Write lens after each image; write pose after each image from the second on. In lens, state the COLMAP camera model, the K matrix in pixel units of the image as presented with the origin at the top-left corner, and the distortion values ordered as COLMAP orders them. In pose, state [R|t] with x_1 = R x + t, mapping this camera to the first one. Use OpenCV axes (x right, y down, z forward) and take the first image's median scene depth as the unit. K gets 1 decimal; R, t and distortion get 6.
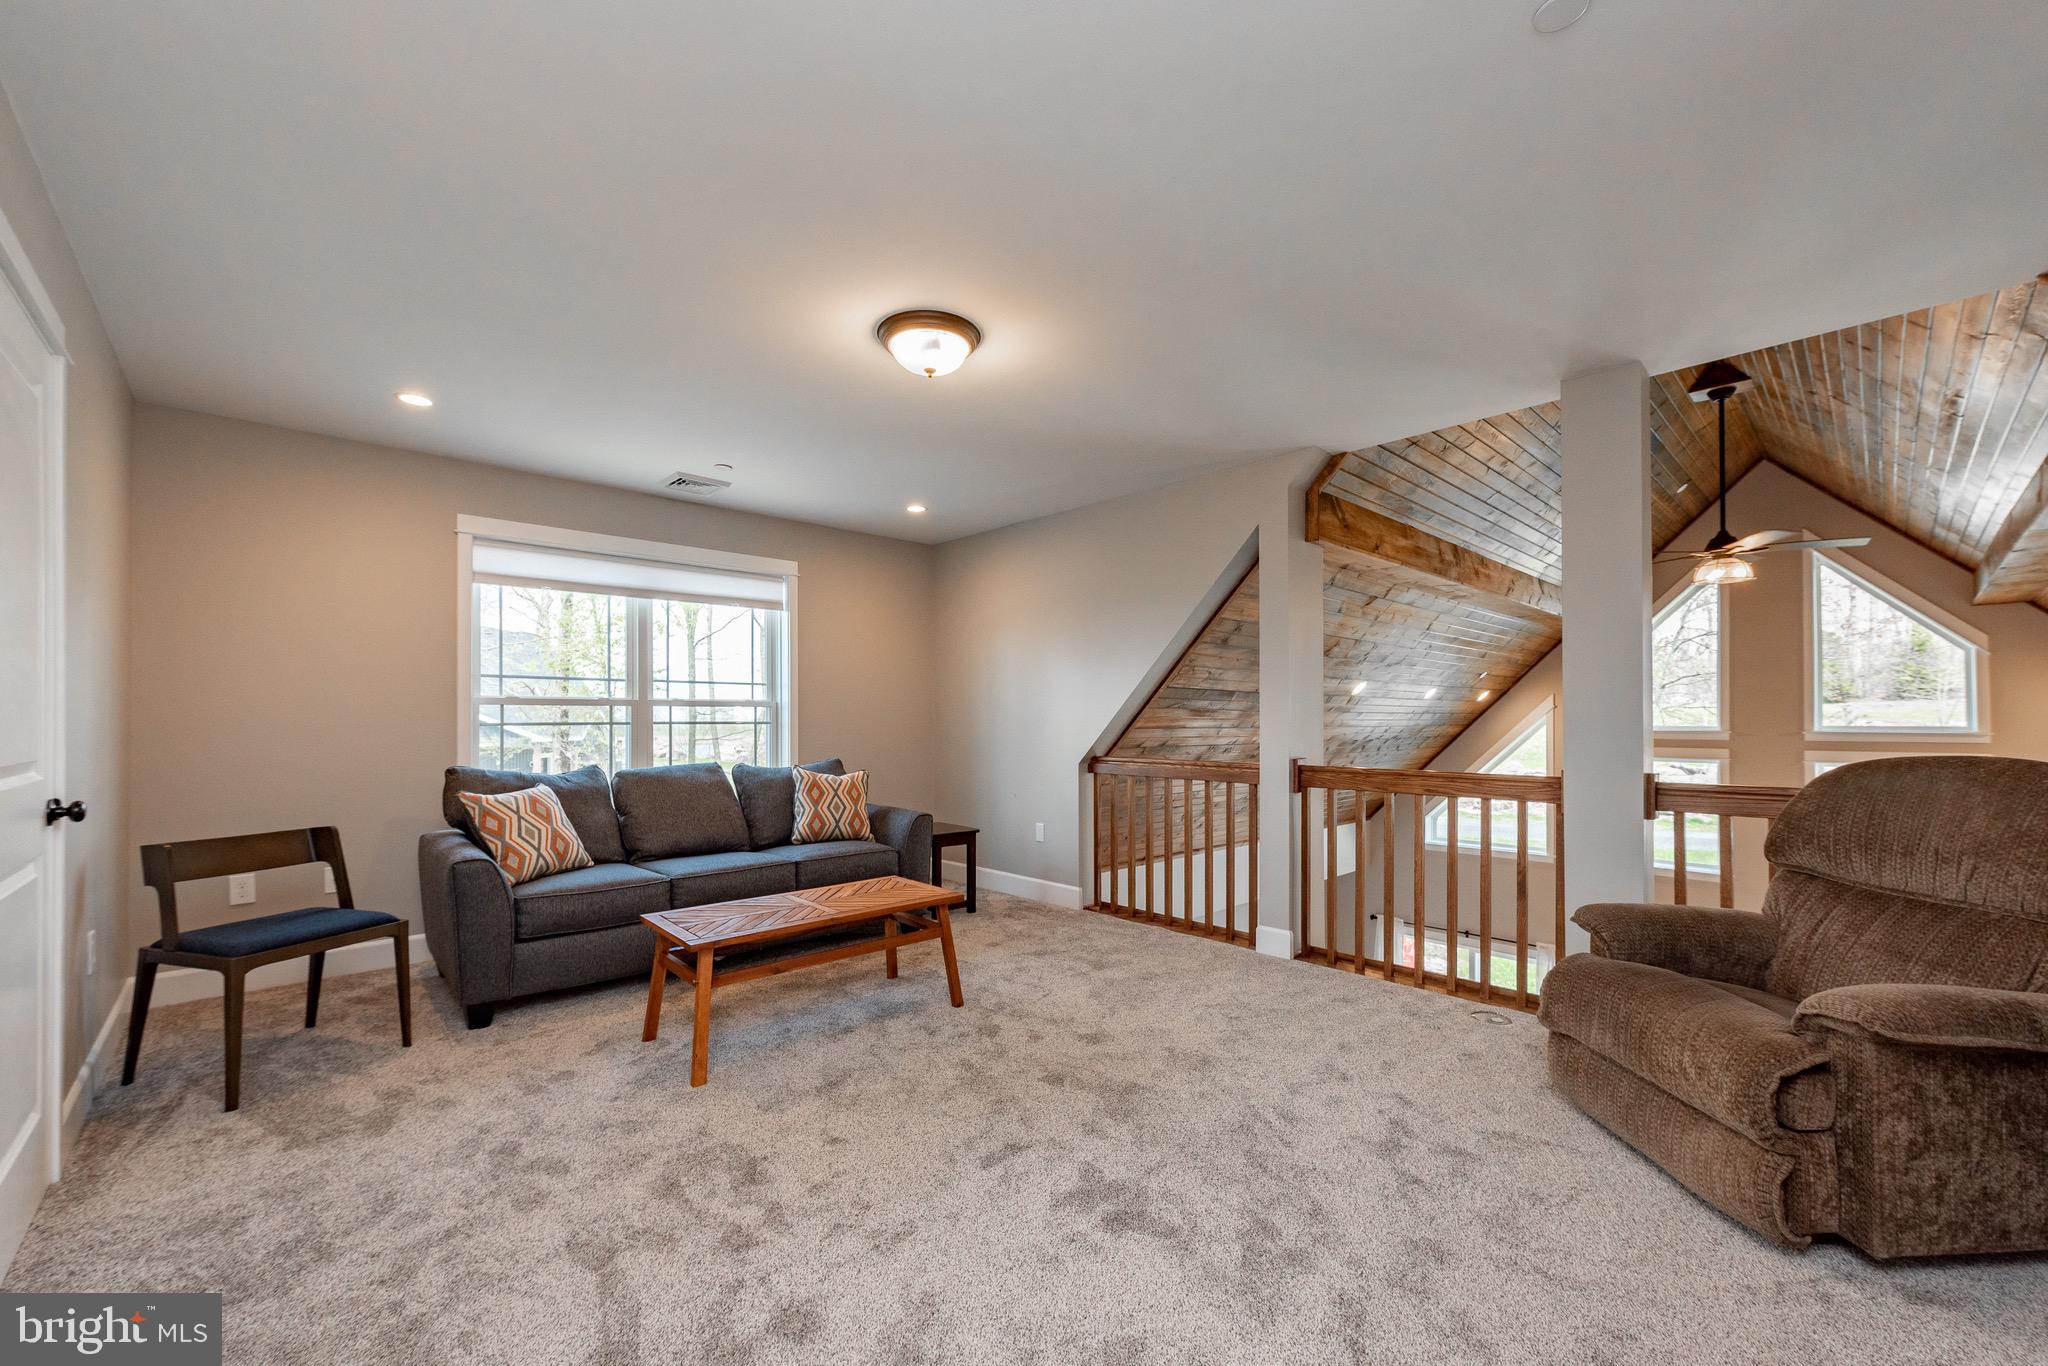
lens RADIAL K [[806.8, 0, 1022.6], [0, 806.8, 684.5], [0, 0, 1]] dist [0.000197, 0.000068]
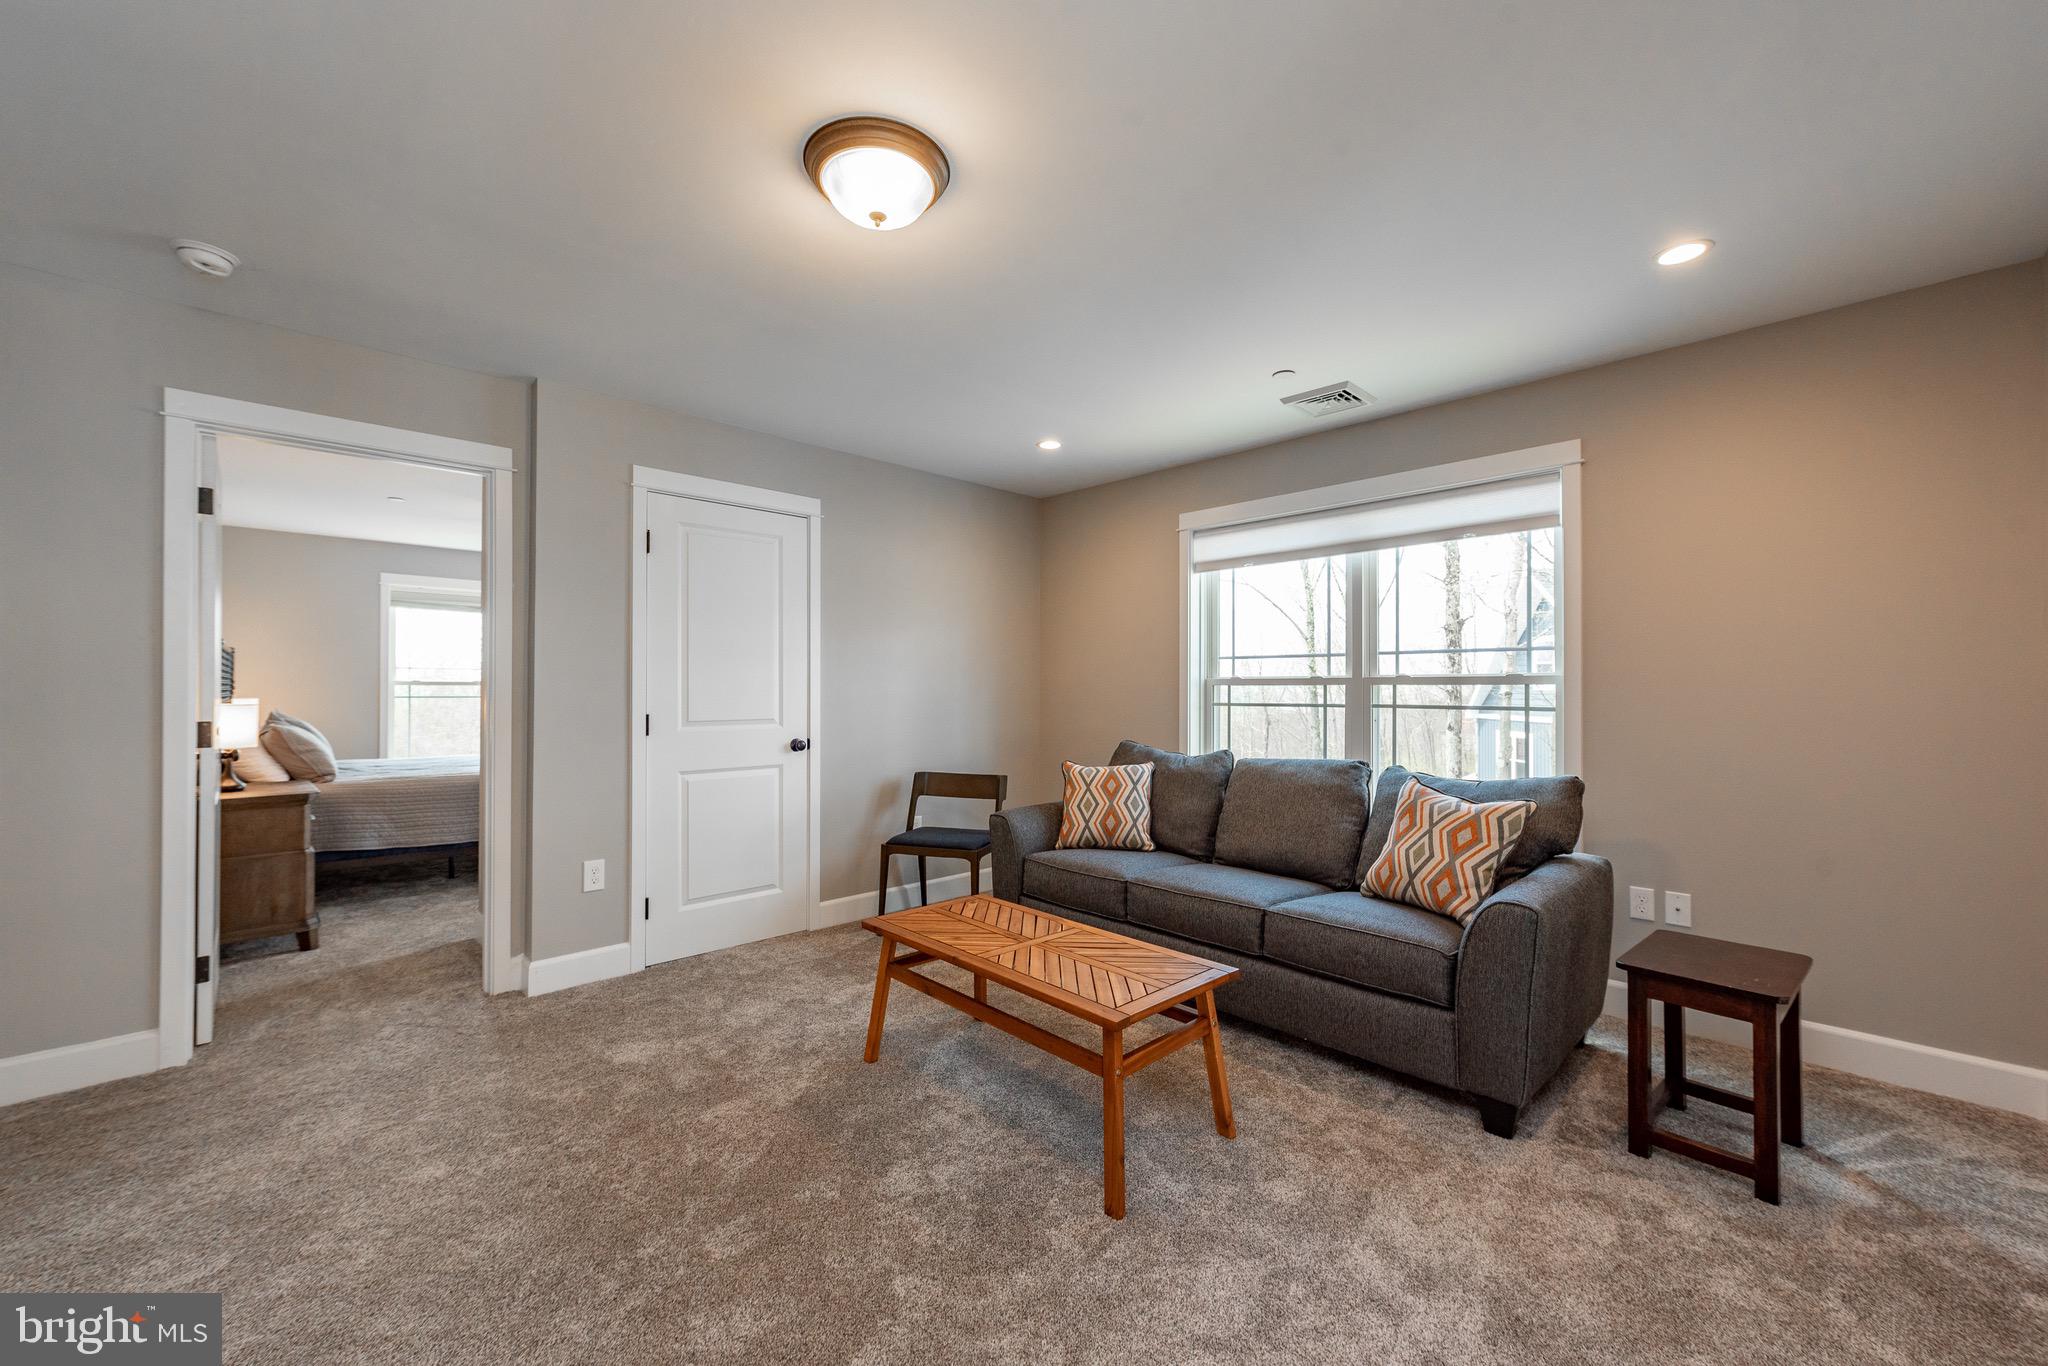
lens RADIAL K [[806.8, 0, 1022.6], [0, 806.8, 684.5], [0, 0, 1]] dist [0.000197, 0.000068]
pose [[0.042711, -0.006810, -0.999064, 0.382967], [0.030085, 0.999532, -0.005527, 0.023962], [0.998634, -0.029821, 0.042896, 0.736884]]
